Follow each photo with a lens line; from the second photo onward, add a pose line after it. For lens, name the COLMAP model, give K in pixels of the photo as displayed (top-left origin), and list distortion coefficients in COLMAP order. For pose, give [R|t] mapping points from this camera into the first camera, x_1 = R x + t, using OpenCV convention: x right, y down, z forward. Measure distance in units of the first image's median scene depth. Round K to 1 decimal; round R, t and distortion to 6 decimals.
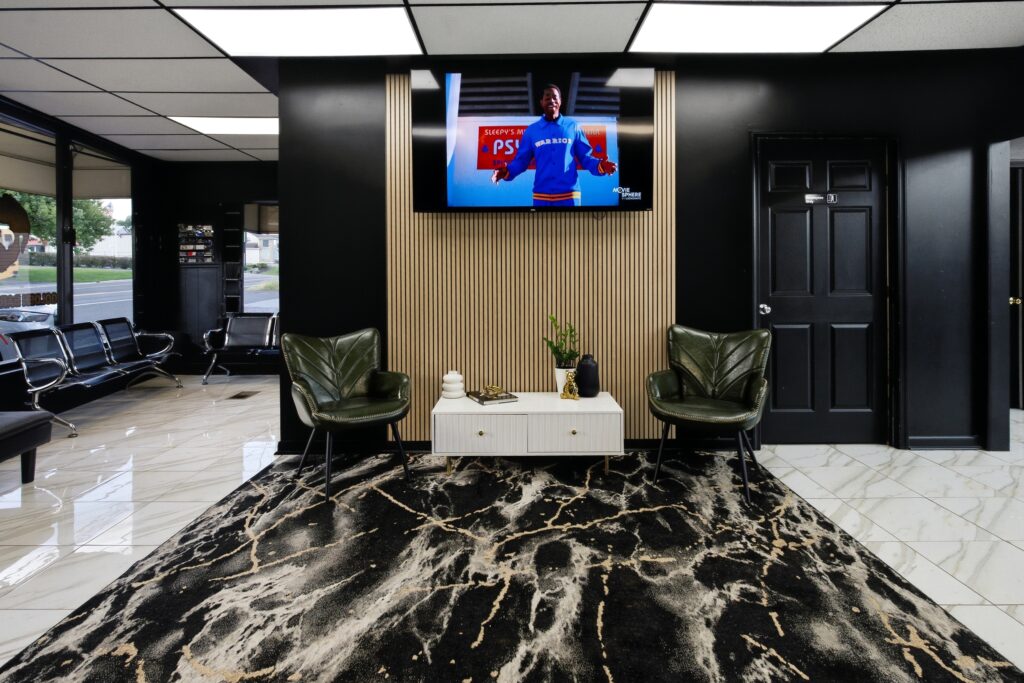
lens RADIAL K [[524.8, 0, 511.0], [0, 524.8, 280.2], [0, 0, 1]] dist [-0.001417, 0.000065]
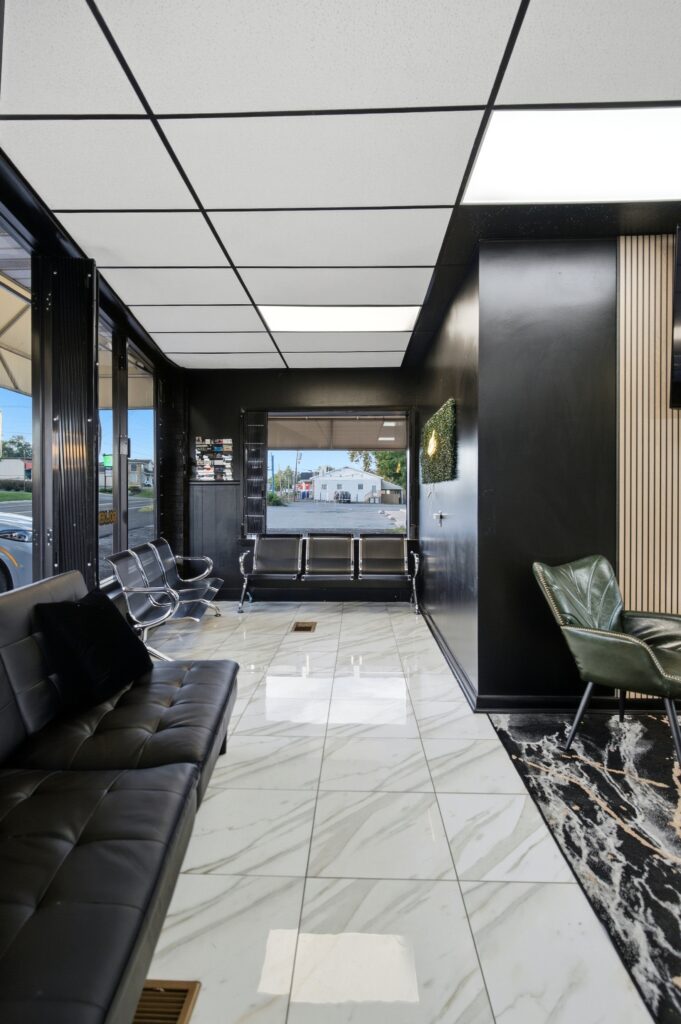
lens RADIAL K [[493.5, 0, 343.2], [0, 493.5, 506.5], [0, 0, 1]] dist [-0.004551, -0.000104]
pose [[0.999807, 0.005216, -0.018918, -0.871364], [-0.005087, 0.999964, 0.006859, 0.018242], [0.018953, -0.006761, 0.999798, 0.335339]]
